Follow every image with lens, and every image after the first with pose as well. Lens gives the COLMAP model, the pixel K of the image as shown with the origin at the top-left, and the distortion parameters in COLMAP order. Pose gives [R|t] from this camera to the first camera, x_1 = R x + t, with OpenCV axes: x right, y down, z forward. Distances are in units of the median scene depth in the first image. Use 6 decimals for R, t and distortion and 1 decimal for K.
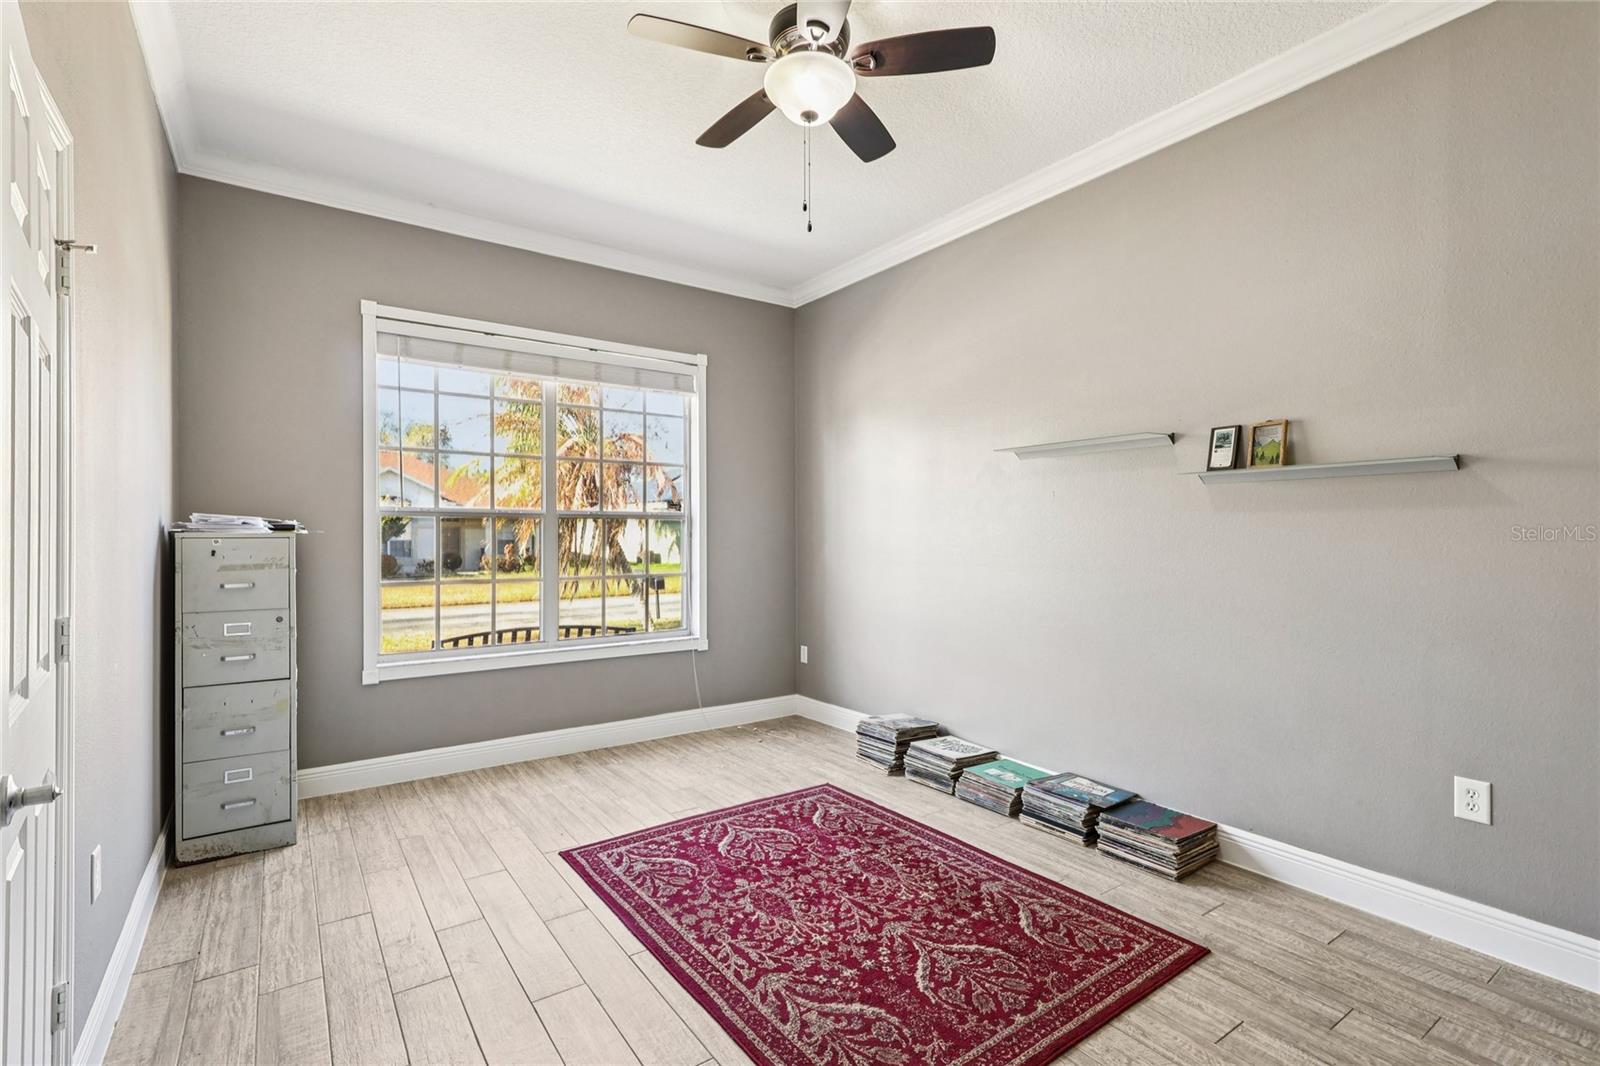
lens RADIAL K [[745.2, 0, 792.1], [0, 745.2, 535.6], [0, 0, 1]] dist [0.000201, -0.000150]
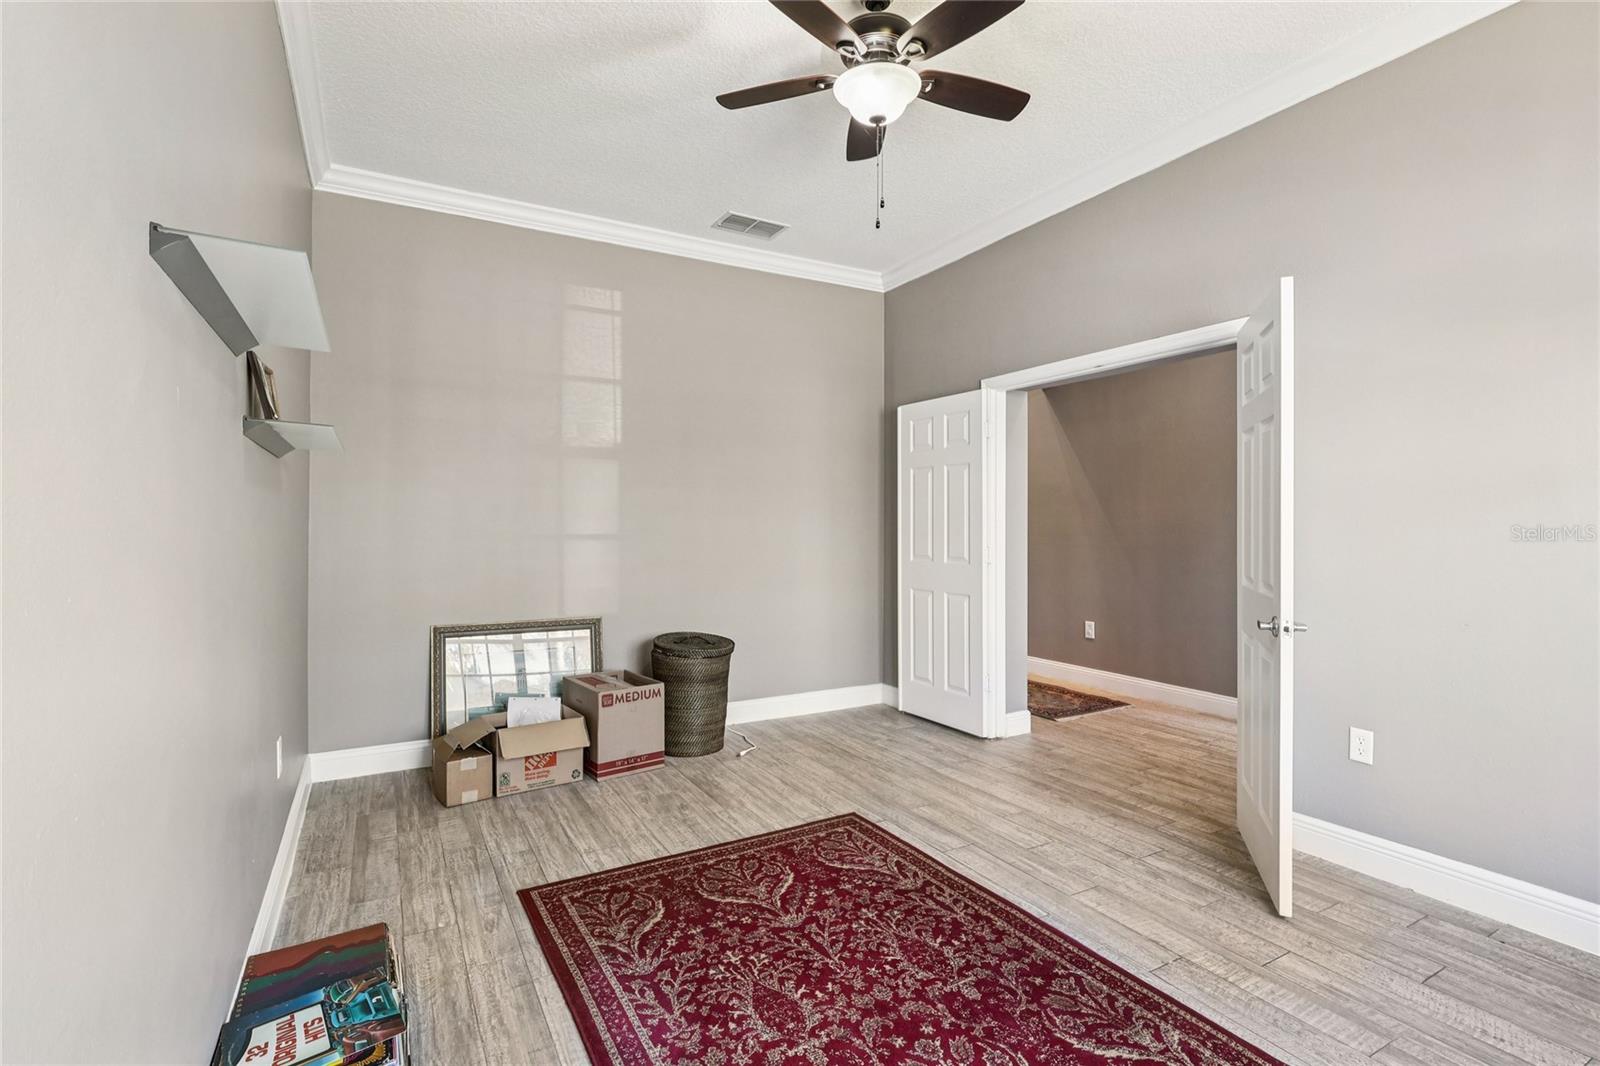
lens RADIAL K [[745.2, 0, 792.1], [0, 745.2, 535.6], [0, 0, 1]] dist [0.000201, -0.000150]
pose [[-0.994212, -0.001779, 0.107417, 0.031680], [-0.000449, 0.999923, 0.012404, 0.009461], [-0.107431, 0.012284, -0.994137, 1.944763]]
